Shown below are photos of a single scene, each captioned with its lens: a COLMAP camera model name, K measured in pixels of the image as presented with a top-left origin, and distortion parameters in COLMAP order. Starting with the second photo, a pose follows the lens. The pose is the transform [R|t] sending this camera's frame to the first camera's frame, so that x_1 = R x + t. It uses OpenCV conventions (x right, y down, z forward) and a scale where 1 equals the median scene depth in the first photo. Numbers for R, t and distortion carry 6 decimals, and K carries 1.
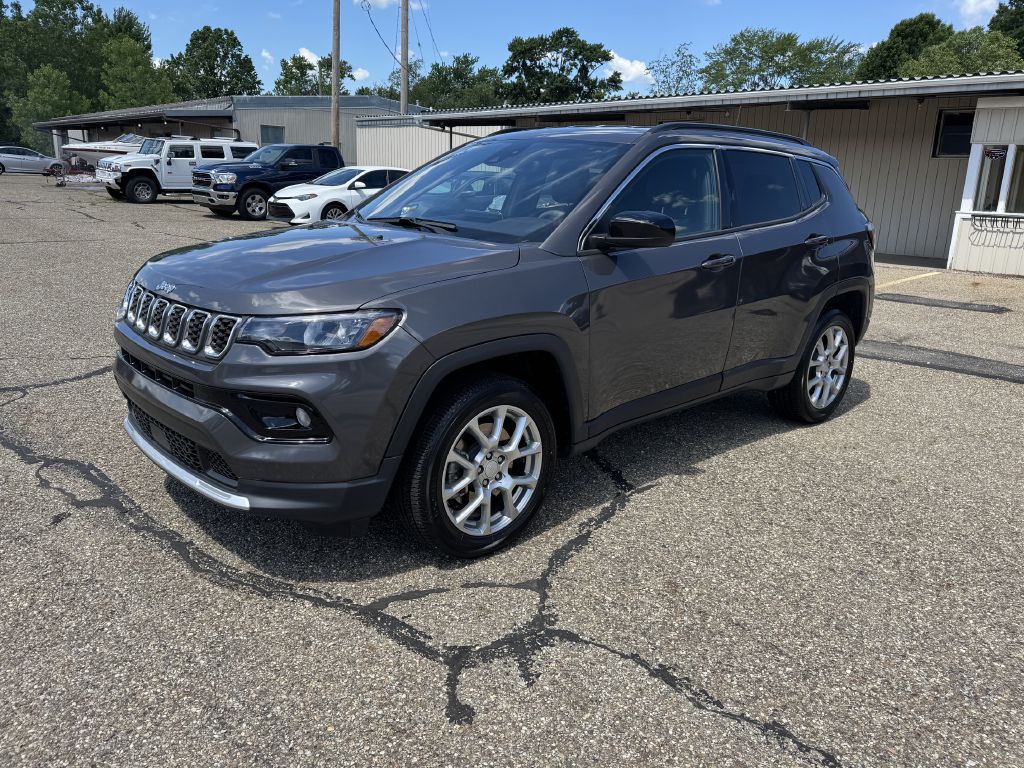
lens RADIAL K [[764.0, 0, 504.0], [0, 764.0, 374.2], [0, 0, 1]] dist [0.054014, -0.068939]
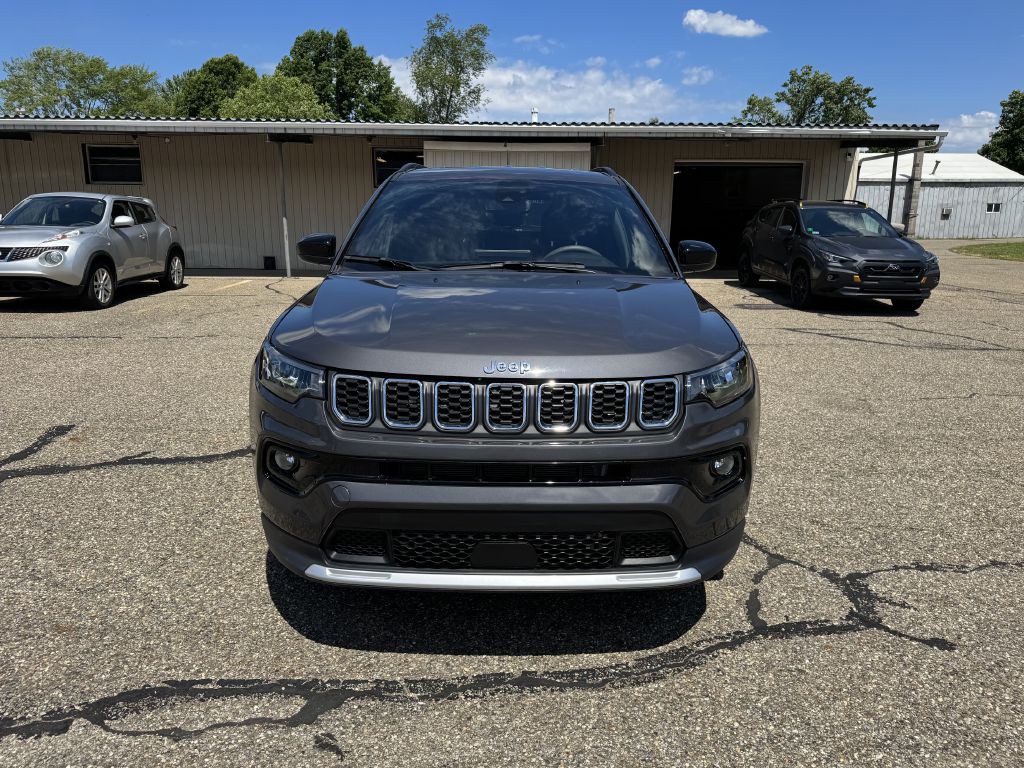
lens RADIAL K [[733.2, 0, 510.3], [0, 733.2, 382.2], [0, 0, 1]] dist [0.041266, -0.052192]
pose [[0.666470, -0.186333, 0.721871, -0.834821], [0.193425, 0.978324, 0.073949, -0.129927], [-0.720003, 0.090343, 0.688065, 0.403411]]
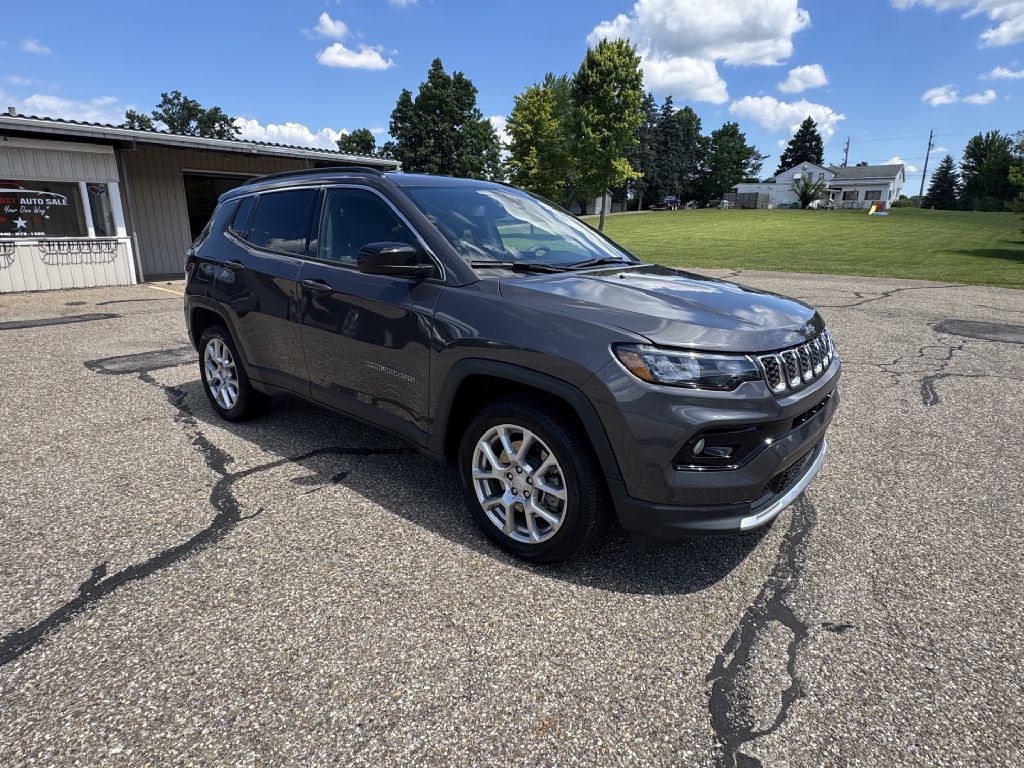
lens RADIAL K [[574.6, 0, 512.0], [0, 574.6, 384.0], [0, 0, 1]] dist [-0.002894, -0.000172]
pose [[-0.140879, -0.292708, 0.945767, -1.015358], [0.233598, 0.918494, 0.319063, -0.348402], [-0.962073, 0.265879, -0.061021, 1.266389]]
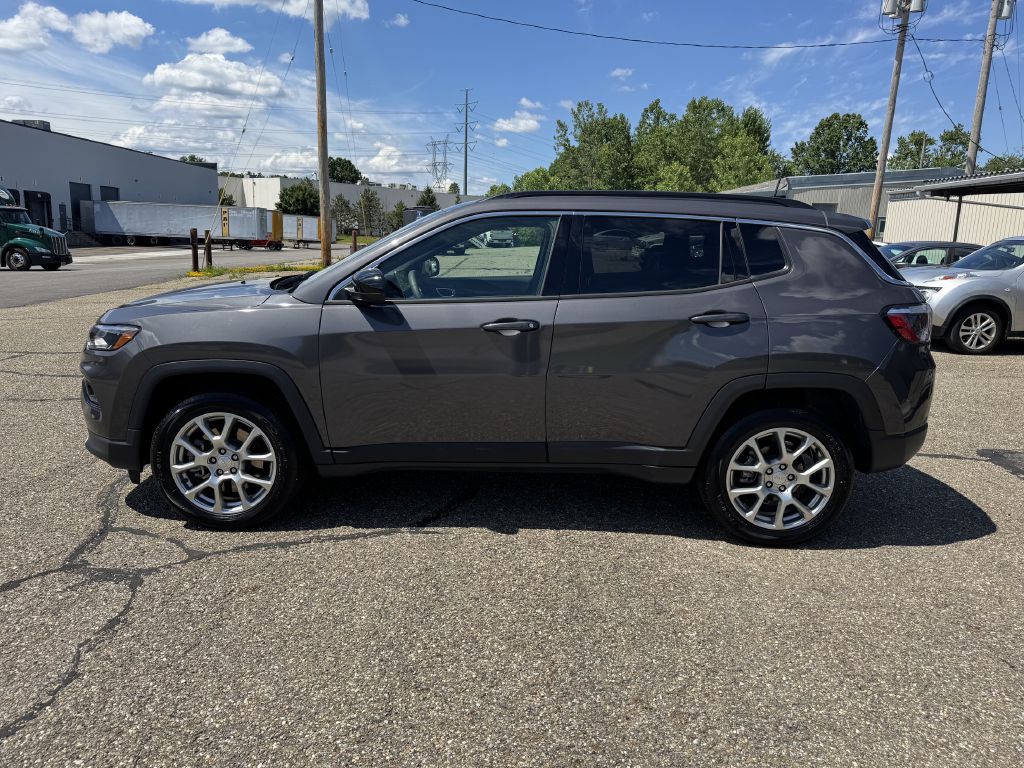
lens RADIAL K [[733.2, 0, 510.3], [0, 733.2, 382.2], [0, 0, 1]] dist [0.041266, -0.052192]
pose [[0.731168, 0.125398, -0.670573, 0.995015], [-0.177183, 0.984135, -0.009159, -0.070344], [0.658786, 0.125511, 0.741787, 0.332910]]
